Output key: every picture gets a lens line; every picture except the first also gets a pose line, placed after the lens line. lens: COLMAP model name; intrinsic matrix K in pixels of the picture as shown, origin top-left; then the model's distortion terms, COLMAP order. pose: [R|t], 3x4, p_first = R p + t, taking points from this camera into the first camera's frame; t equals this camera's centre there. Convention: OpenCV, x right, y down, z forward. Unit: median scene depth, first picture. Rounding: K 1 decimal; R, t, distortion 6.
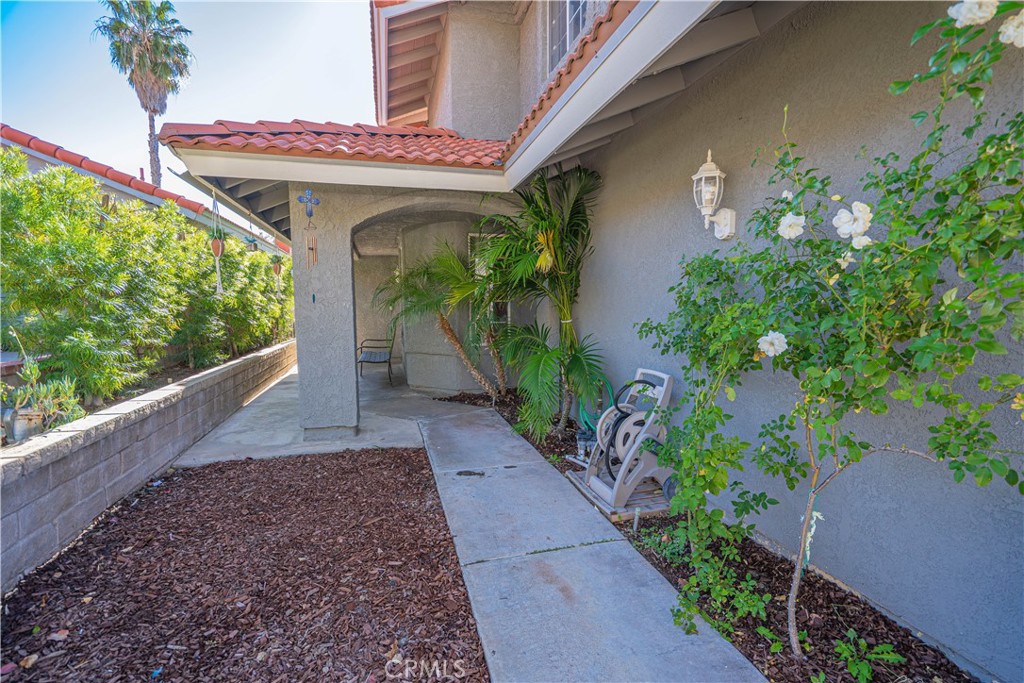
lens RADIAL K [[465.3, 0, 510.8], [0, 465.3, 339.4], [0, 0, 1]] dist [-0.017027, 0.002087]
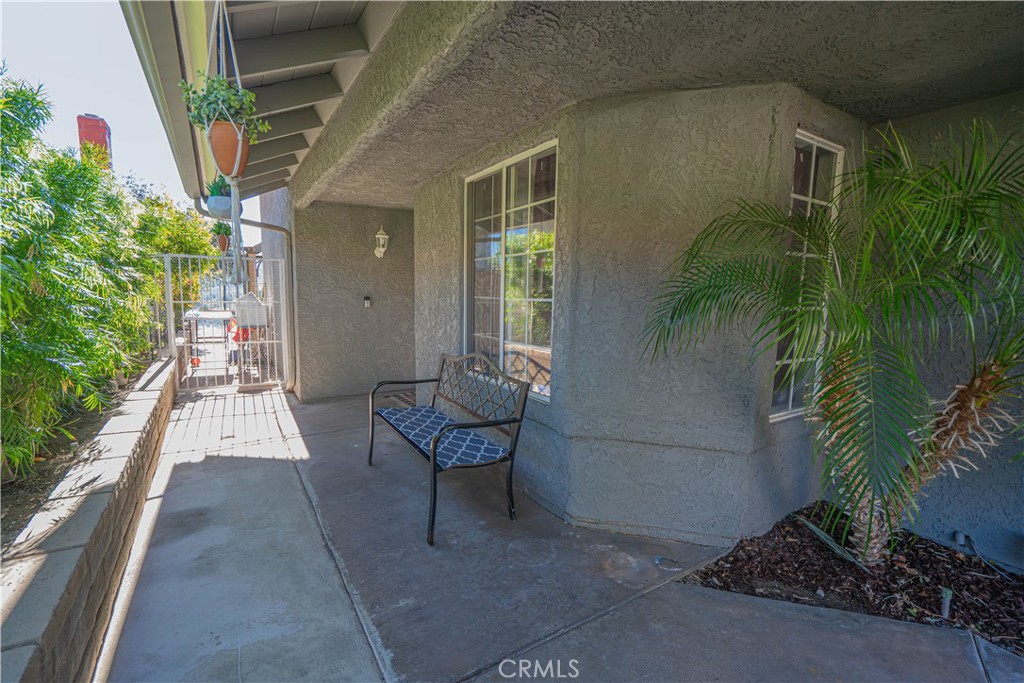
lens RADIAL K [[465.3, 0, 513.9], [0, 465.3, 346.0], [0, 0, 1]] dist [-0.017027, 0.002087]
pose [[0.954399, -0.006770, 0.298458, -0.374565], [-0.004050, 0.999357, 0.035618, -0.058418], [-0.298507, -0.035202, 0.953758, 0.637474]]
